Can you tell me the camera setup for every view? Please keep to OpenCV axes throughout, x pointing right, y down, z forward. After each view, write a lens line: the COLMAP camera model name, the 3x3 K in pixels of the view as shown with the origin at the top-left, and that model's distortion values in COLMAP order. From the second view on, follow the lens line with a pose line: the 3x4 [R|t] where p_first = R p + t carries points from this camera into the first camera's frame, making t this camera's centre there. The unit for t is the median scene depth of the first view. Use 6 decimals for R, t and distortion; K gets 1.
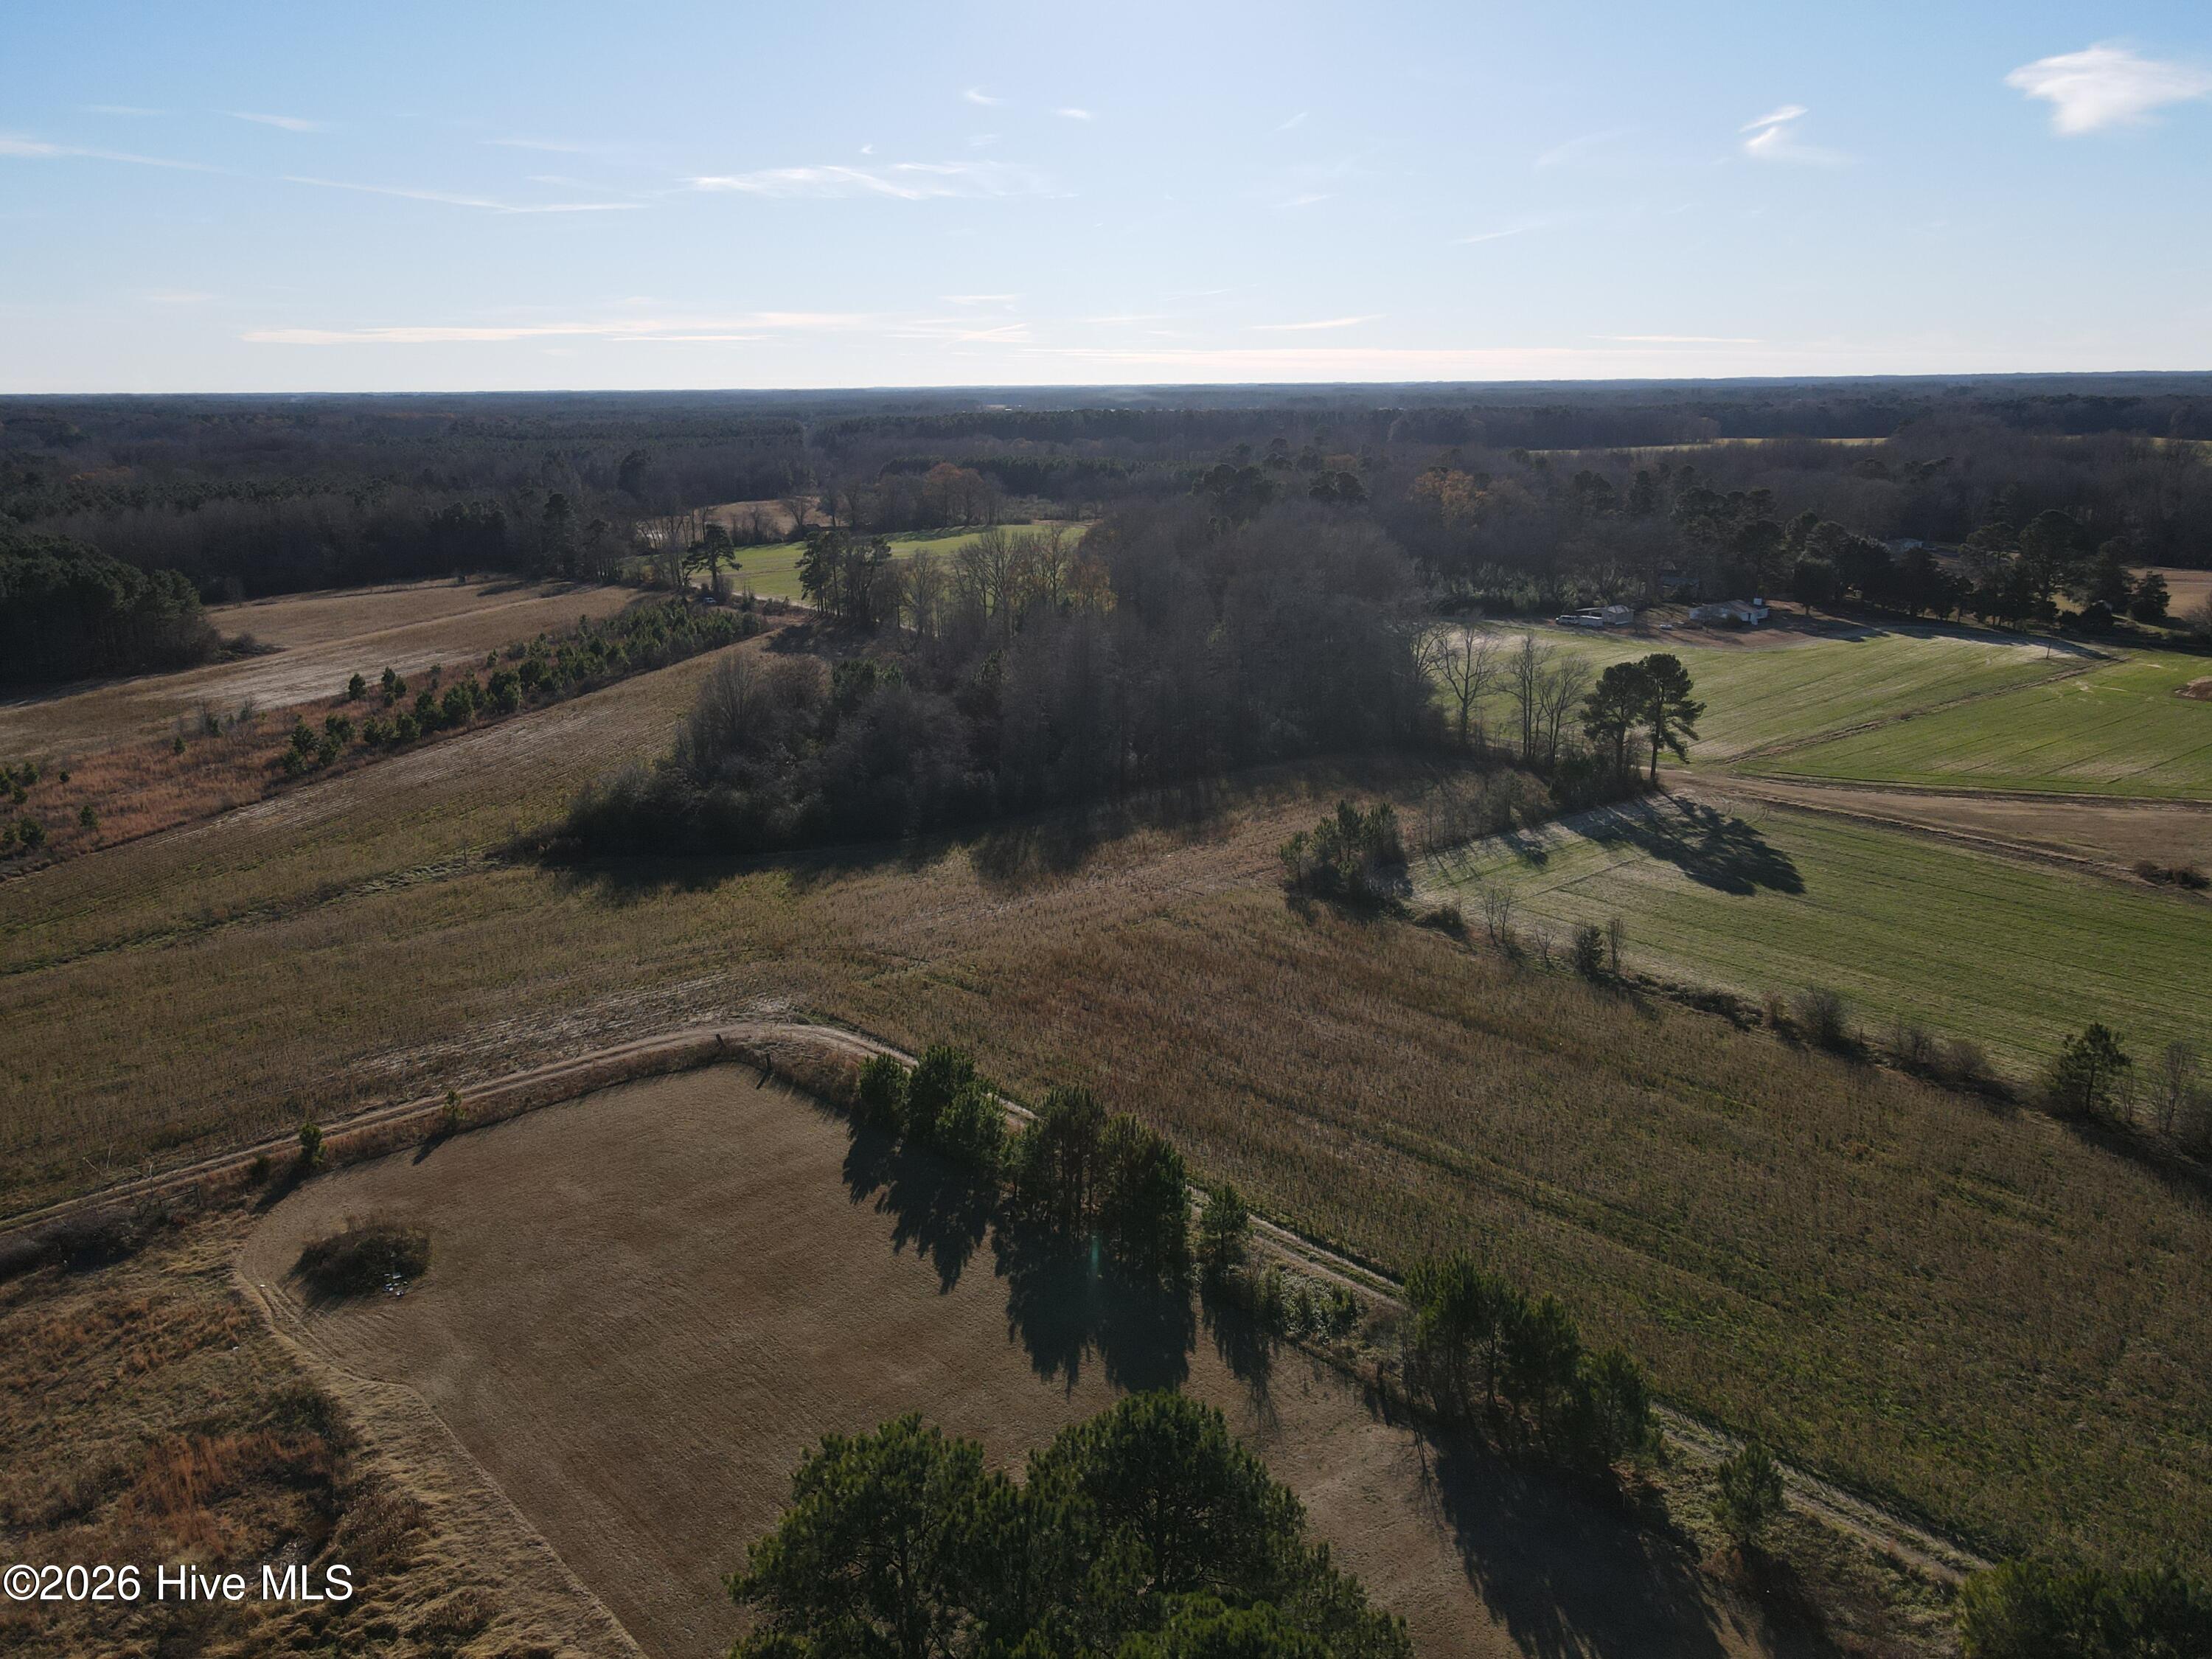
lens RADIAL K [[1602.0, 0, 1106.0], [0, 1602.0, 829.5], [0, 0, 1]] dist [0.019660, -0.007058]
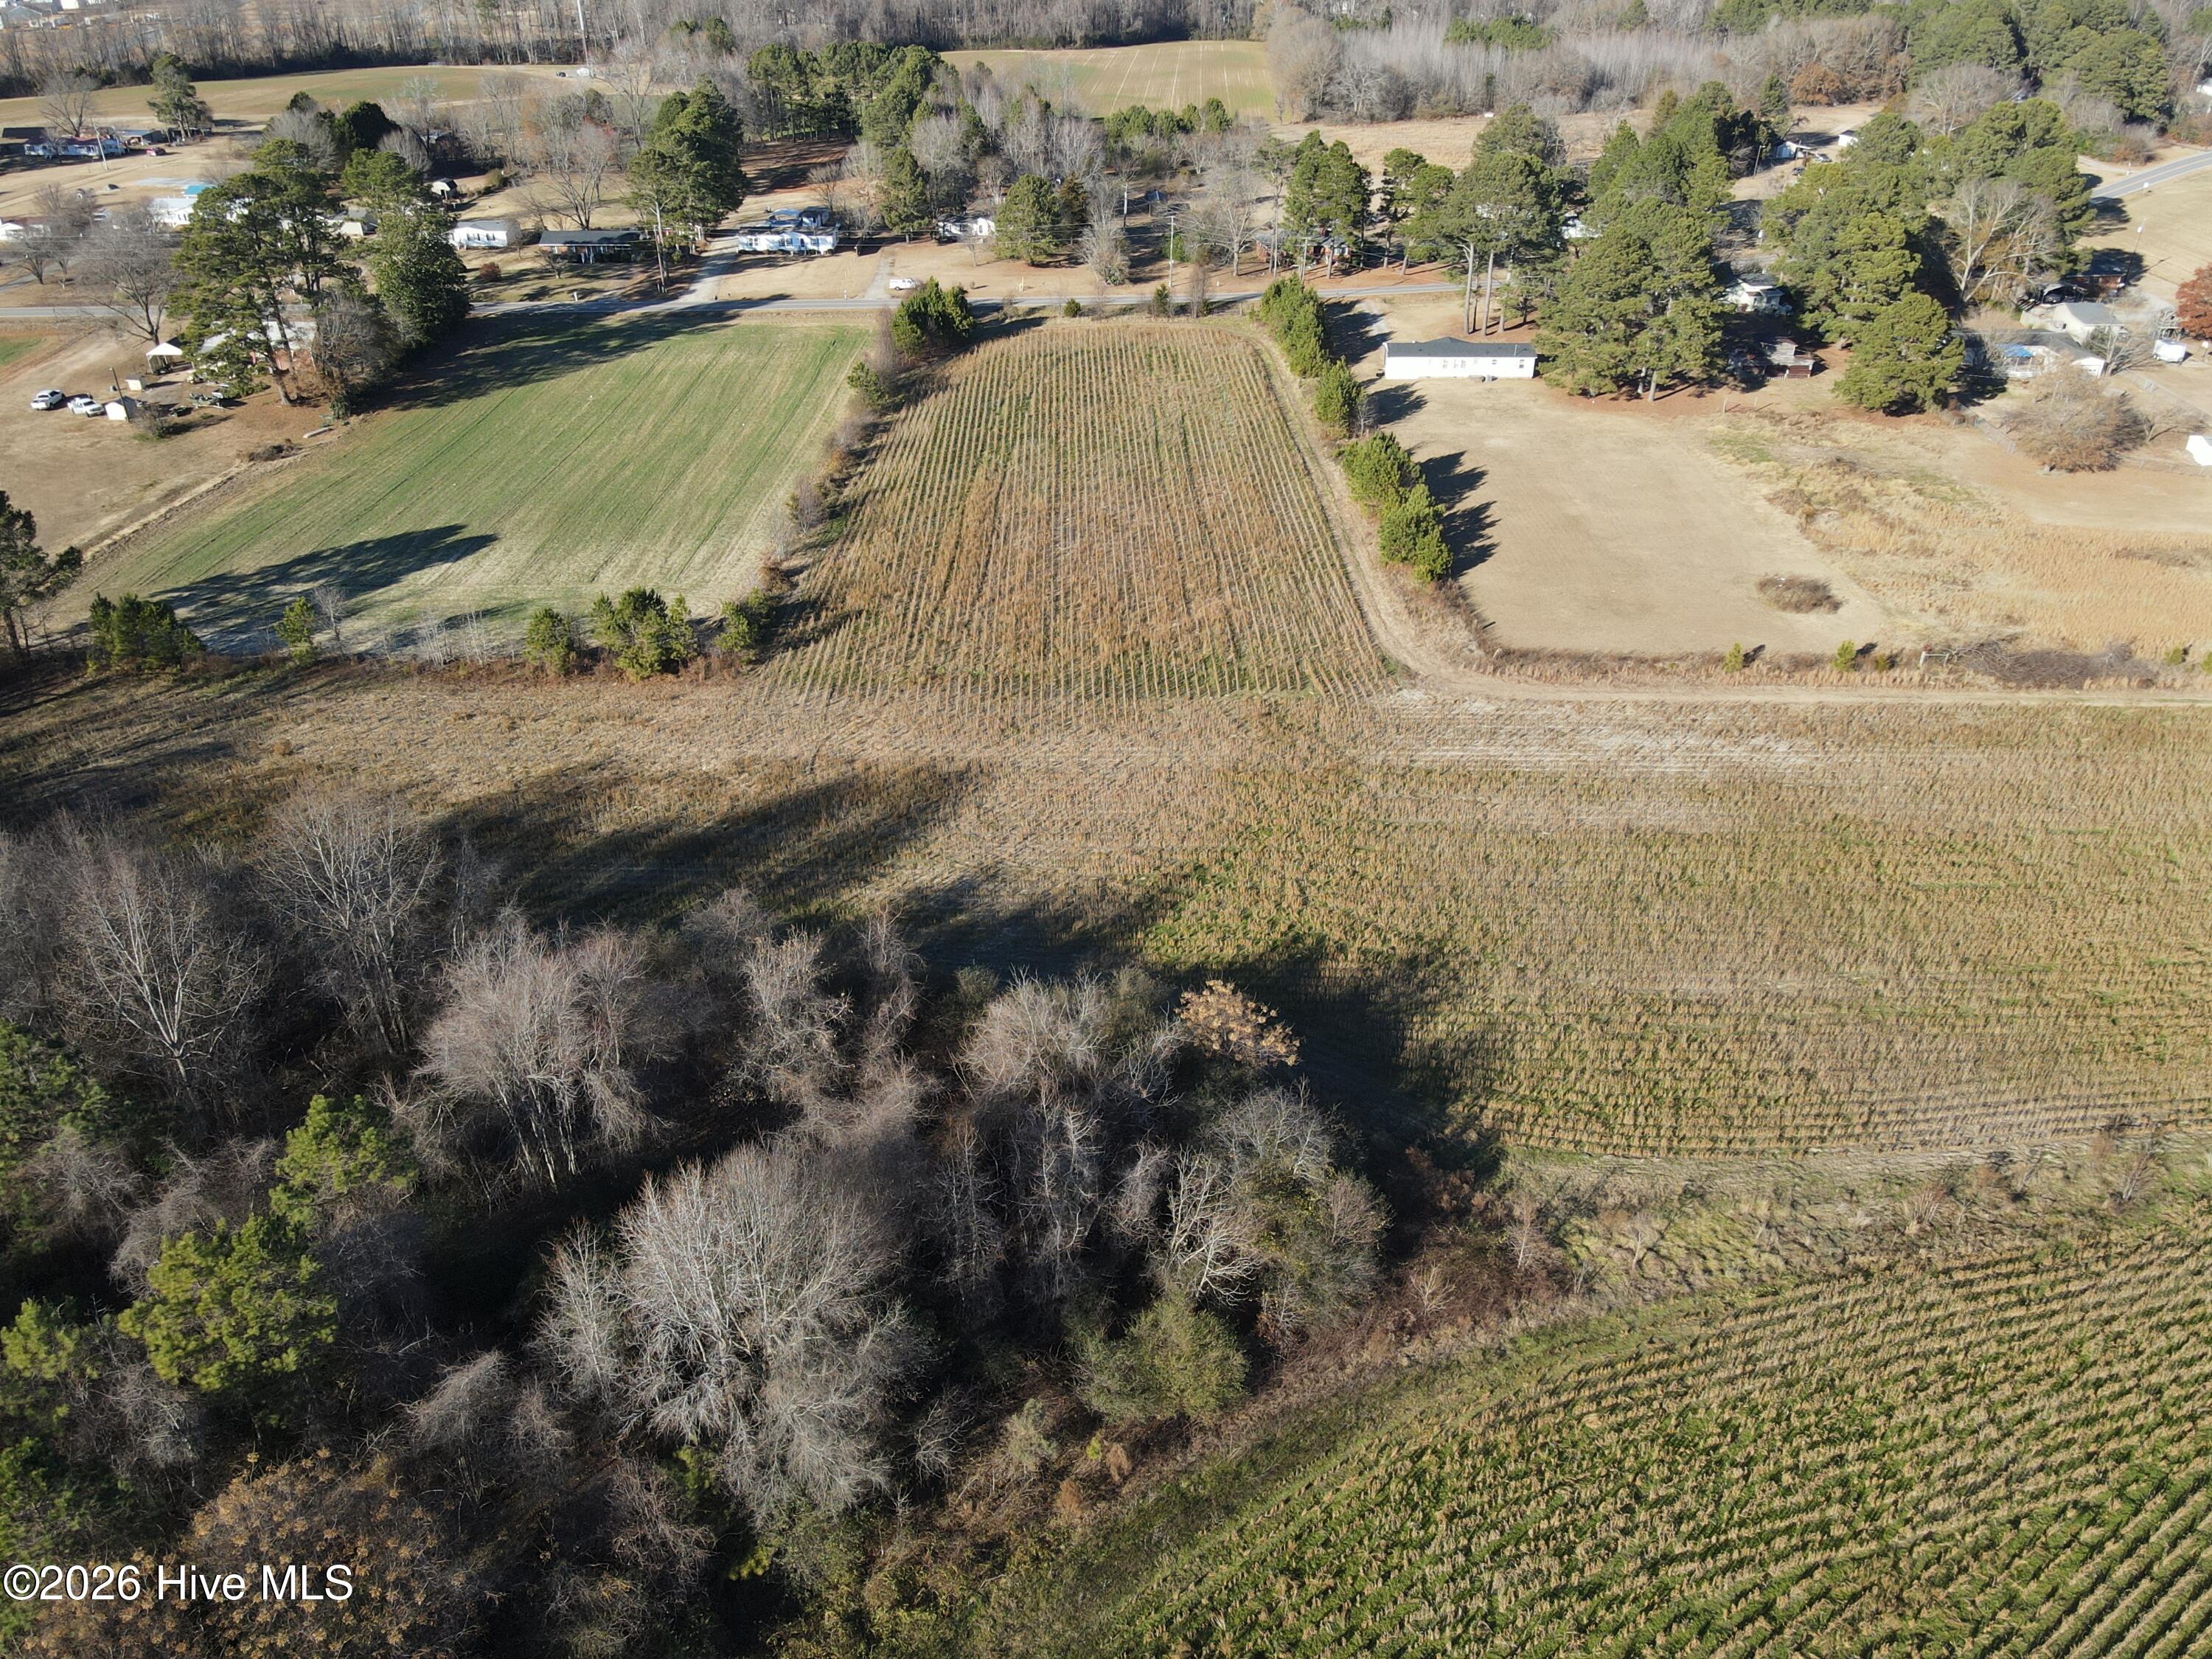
lens RADIAL K [[1602.0, 0, 1106.0], [0, 1602.0, 829.5], [0, 0, 1]] dist [0.019660, -0.007058]
pose [[-0.736594, -0.341185, 0.583972, -0.569158], [0.189600, 0.724646, 0.662525, -0.441556], [-0.649216, 0.598733, -0.469081, 1.373186]]
